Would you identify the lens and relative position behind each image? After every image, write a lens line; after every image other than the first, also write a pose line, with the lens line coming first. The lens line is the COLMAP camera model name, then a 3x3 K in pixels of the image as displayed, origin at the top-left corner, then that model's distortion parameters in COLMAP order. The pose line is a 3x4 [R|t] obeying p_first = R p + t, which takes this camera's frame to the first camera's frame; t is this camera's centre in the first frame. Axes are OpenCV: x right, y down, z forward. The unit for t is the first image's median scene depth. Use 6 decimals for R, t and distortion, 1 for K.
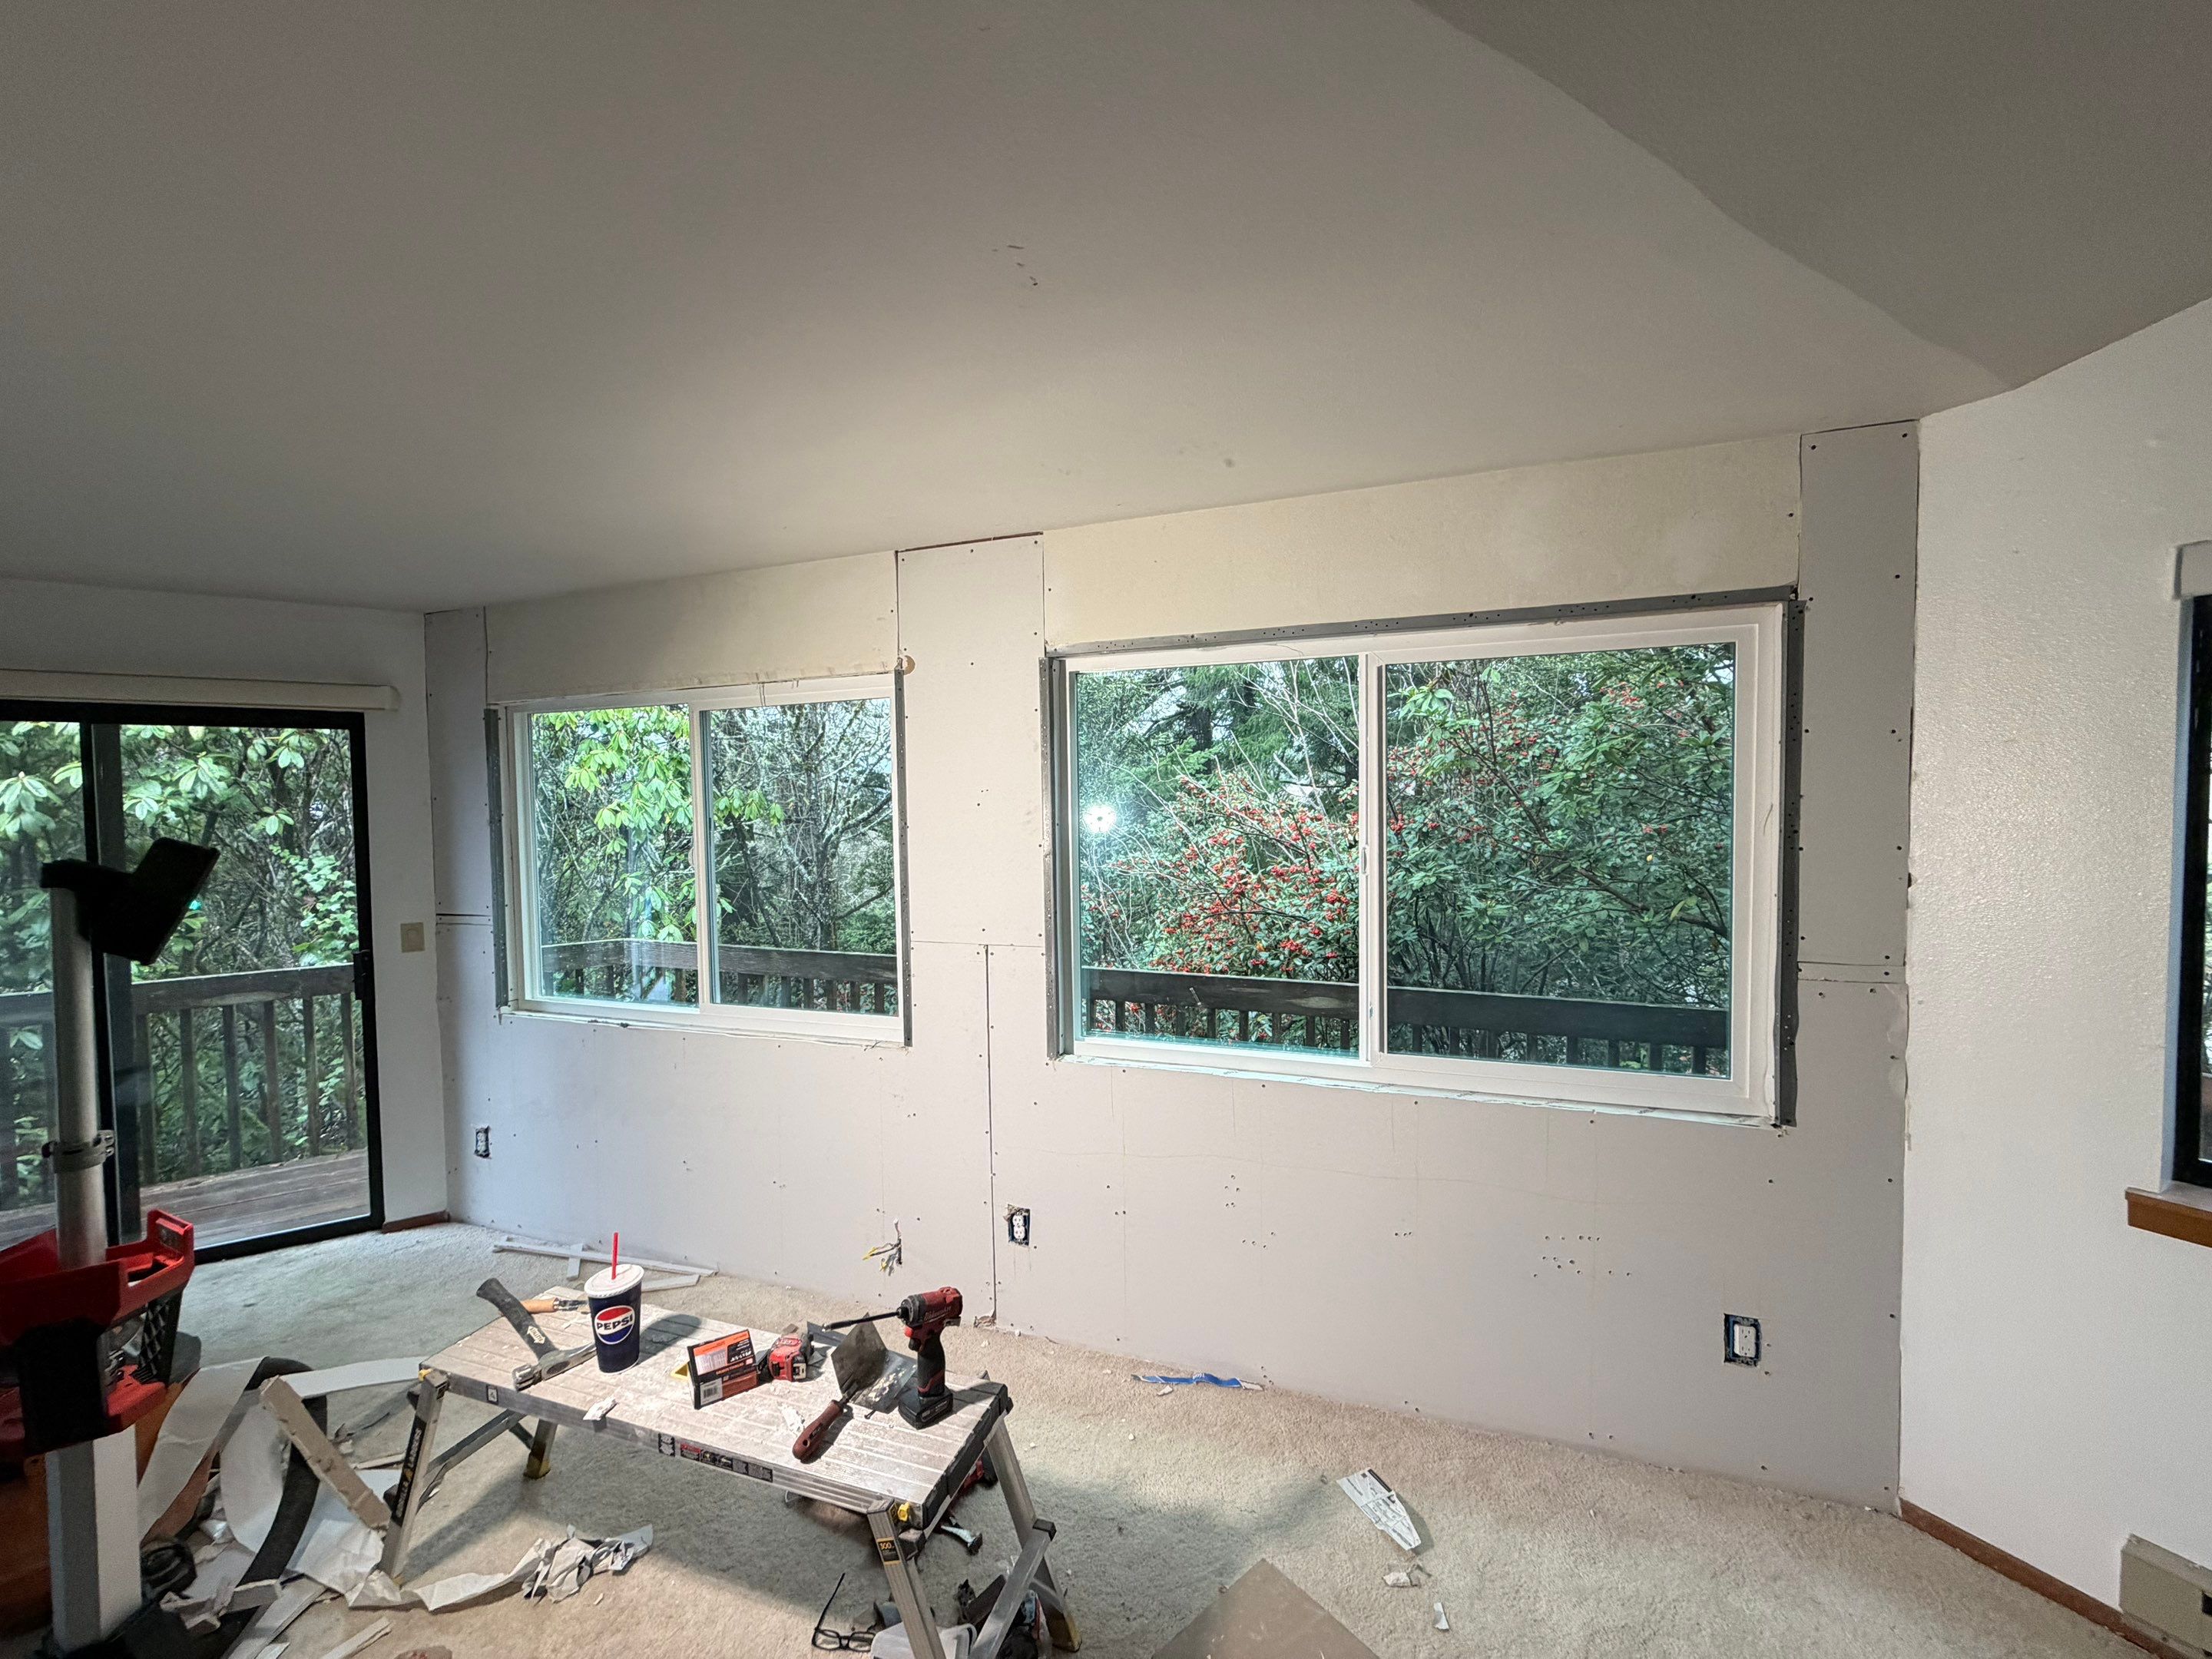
lens RADIAL K [[878.7, 0, 1102.1], [0, 878.7, 827.8], [0, 0, 1]] dist [0.001187, -0.000012]
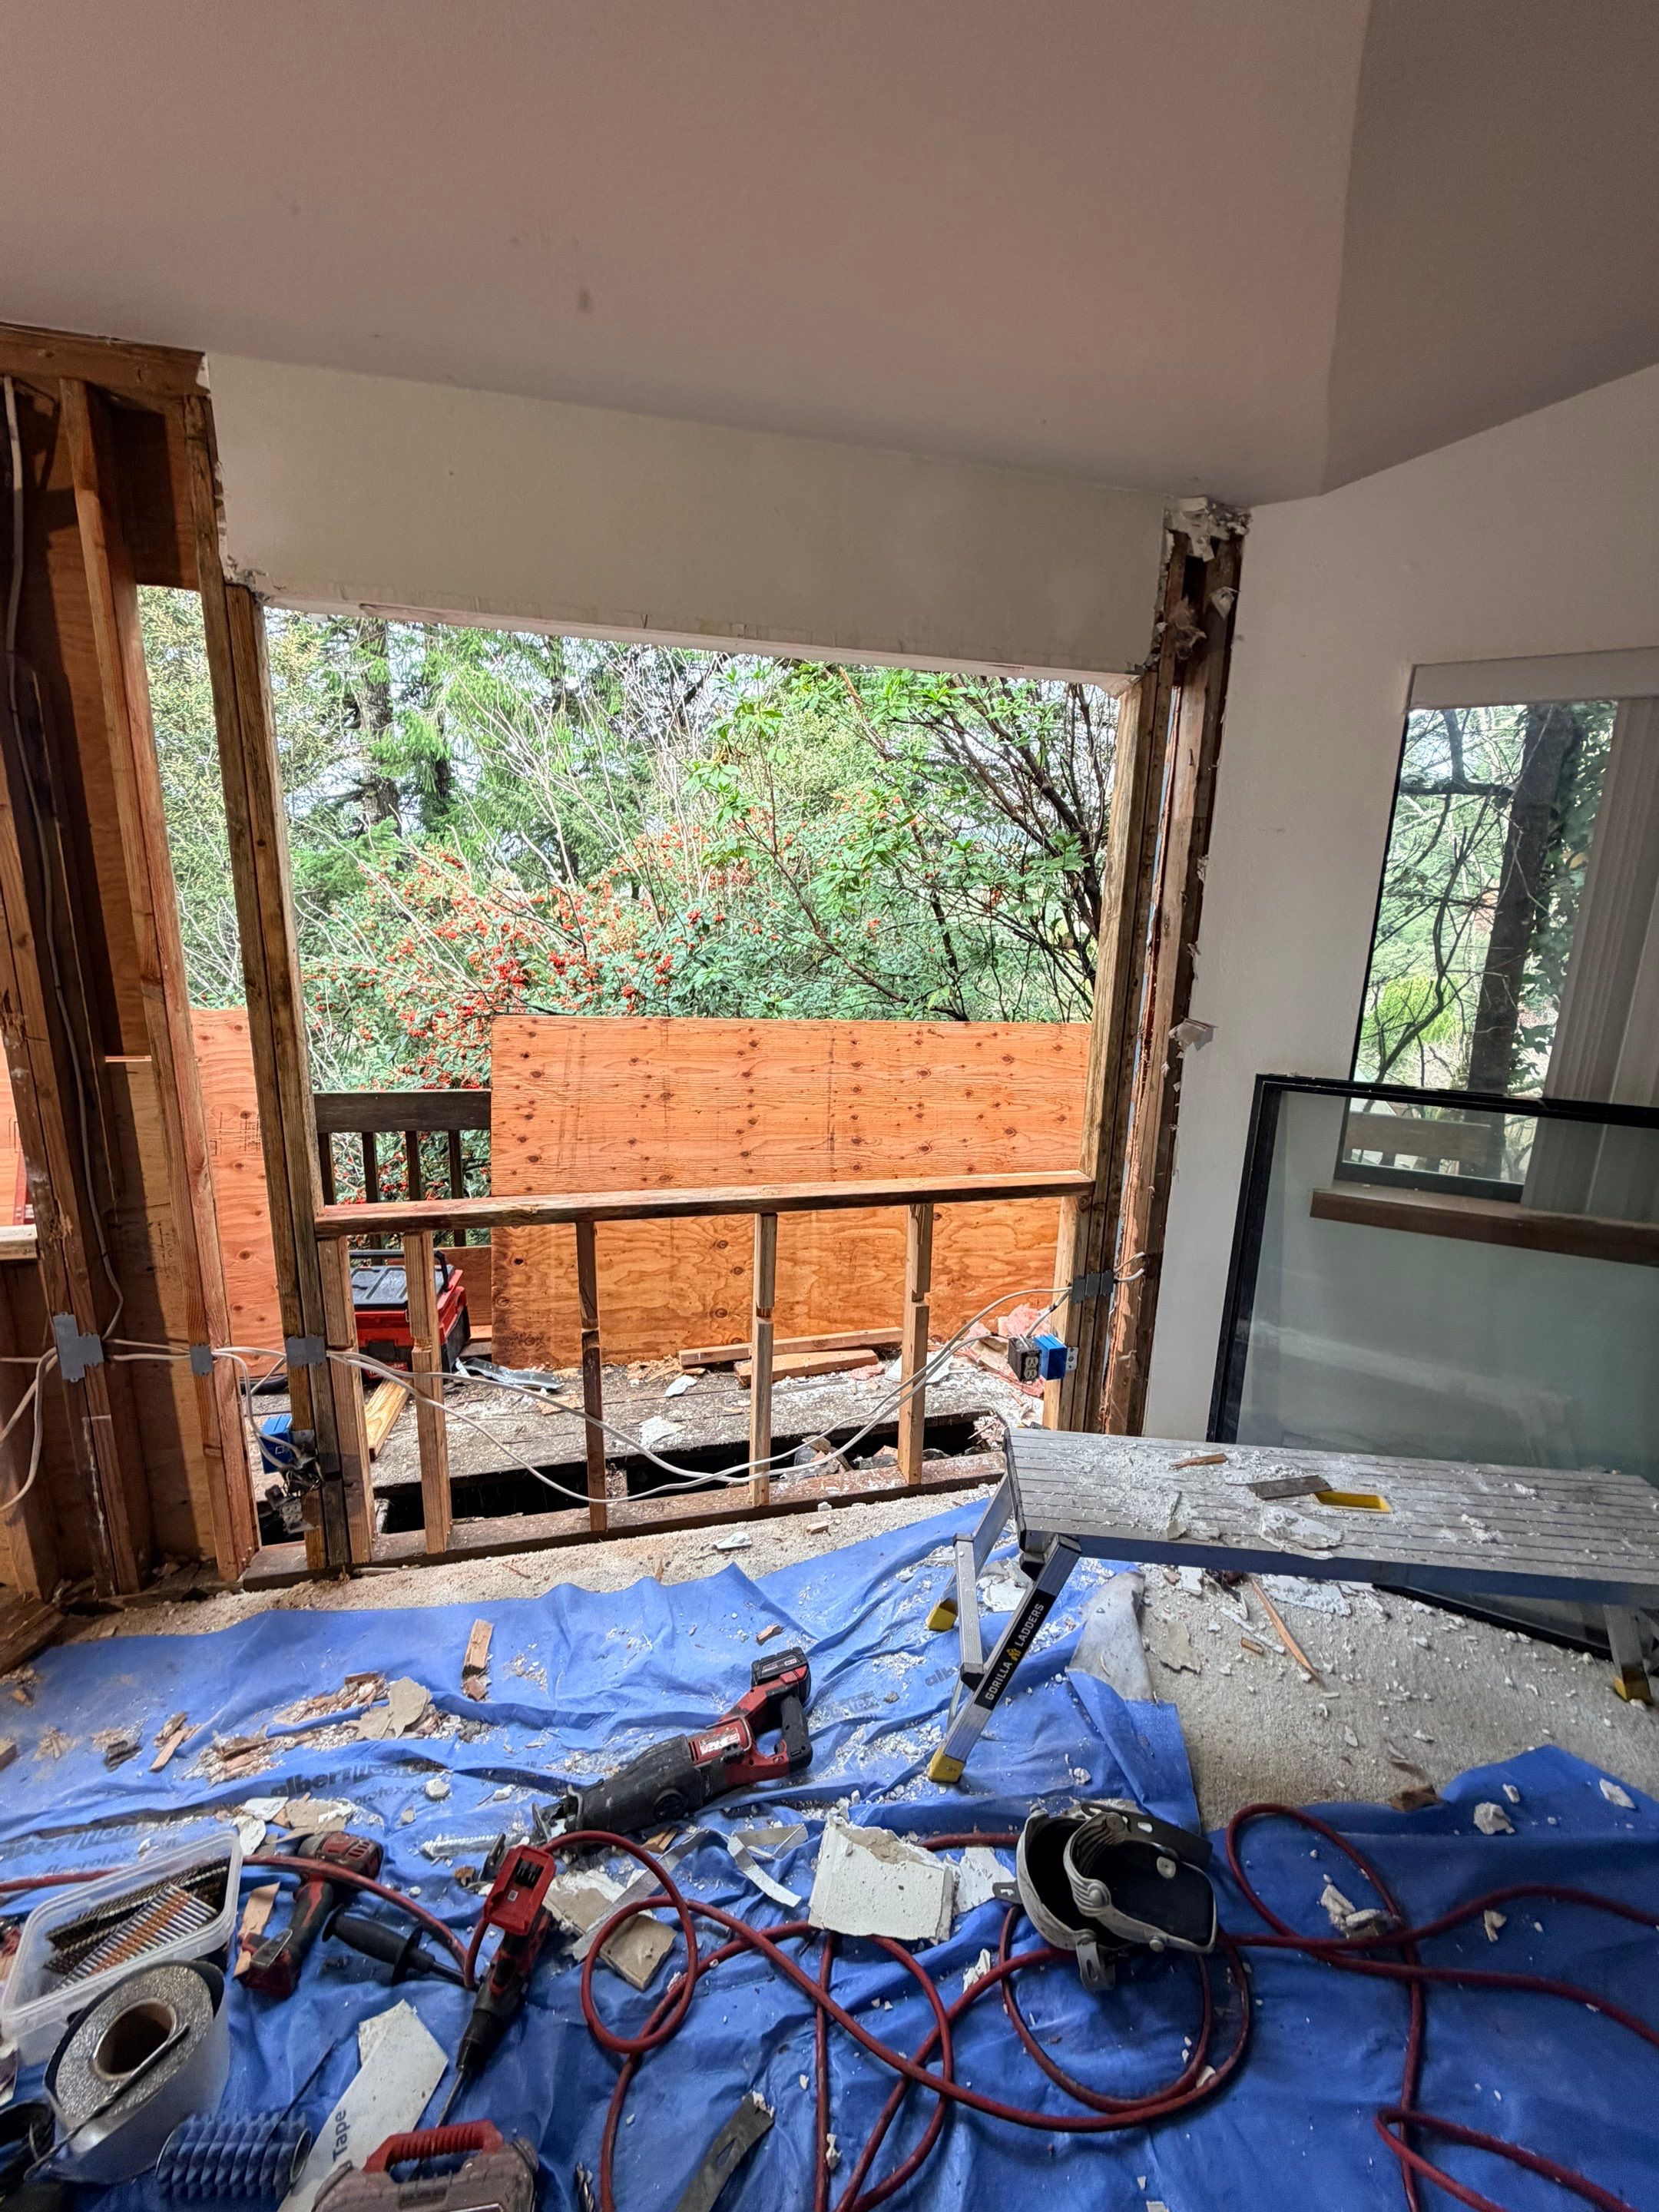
lens RADIAL K [[878.7, 0, 829.5], [0, 878.7, 1100.4], [0, 0, 1]] dist [0.001187, -0.000012]
pose [[0.836067, -0.079285, 0.542868, -0.049510], [-0.018593, 0.984840, 0.172468, 0.024361], [-0.548312, -0.154289, 0.821918, 0.124609]]
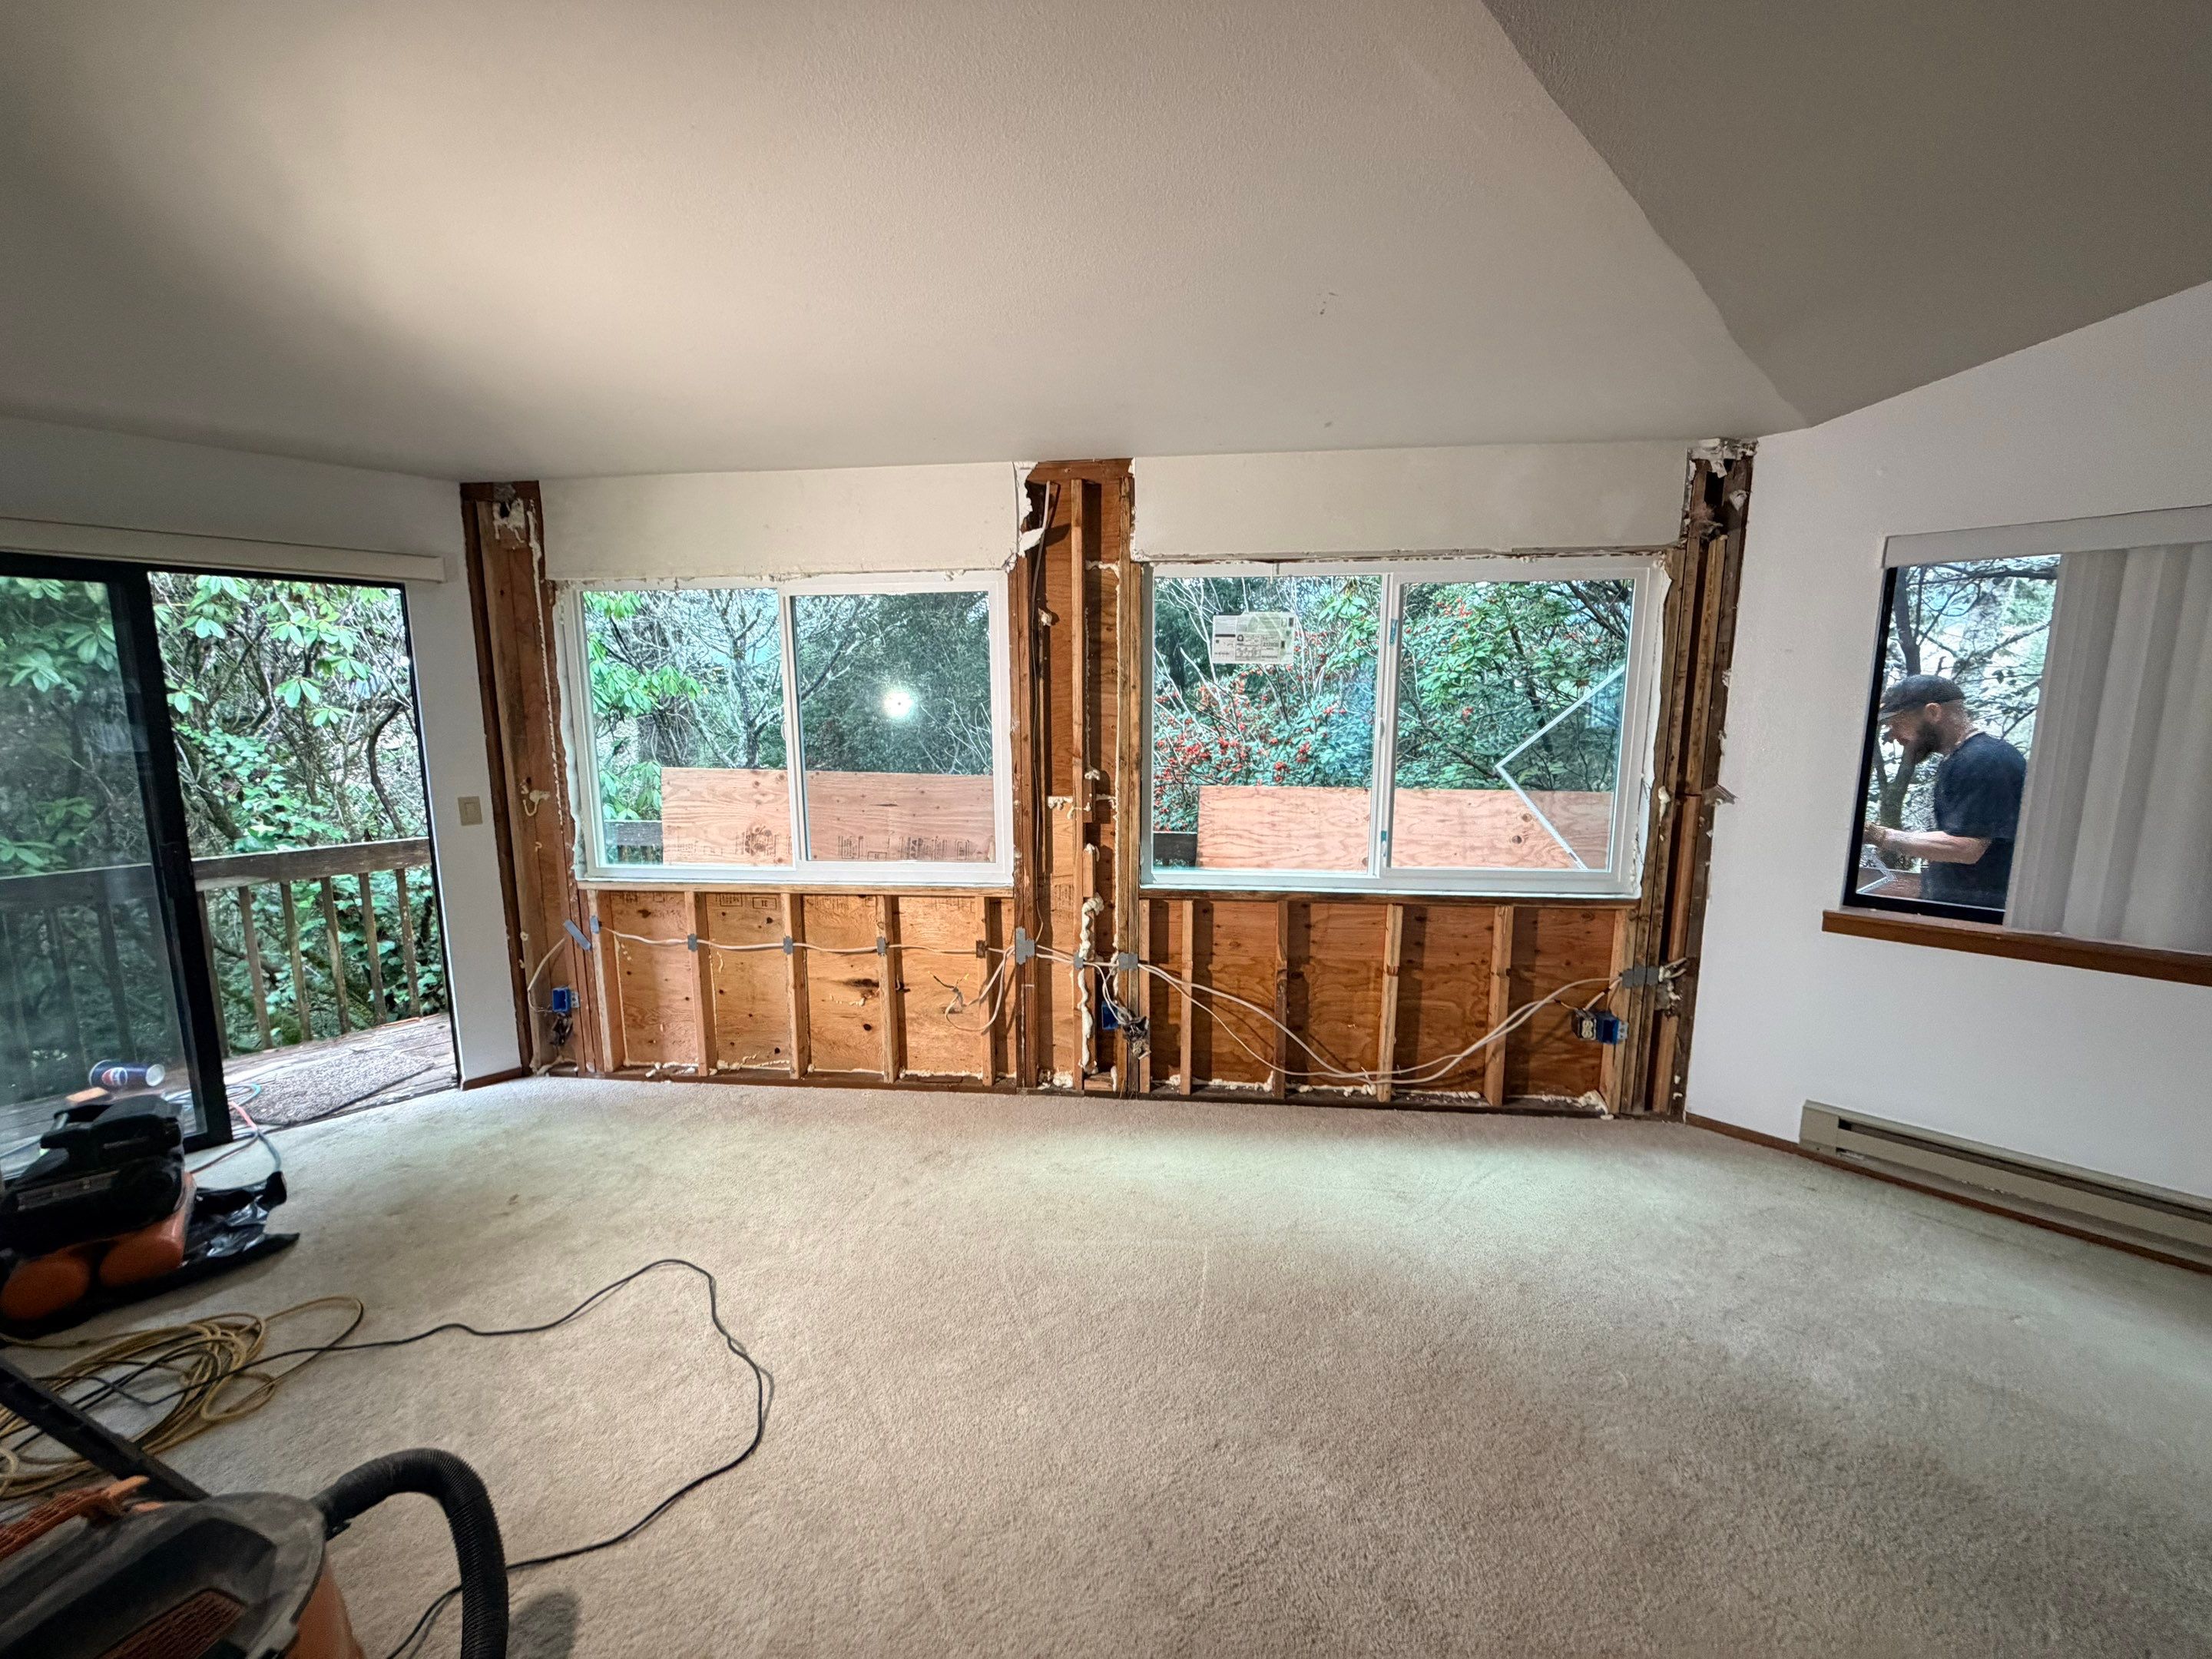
lens RADIAL K [[878.7, 0, 1102.9], [0, 878.7, 826.1], [0, 0, 1]] dist [0.001187, -0.000012]
pose [[0.971431, -0.022093, 0.236291, -0.237896], [-0.004451, 0.993786, 0.111218, 0.019205], [-0.237280, -0.109092, 0.965296, -0.123853]]
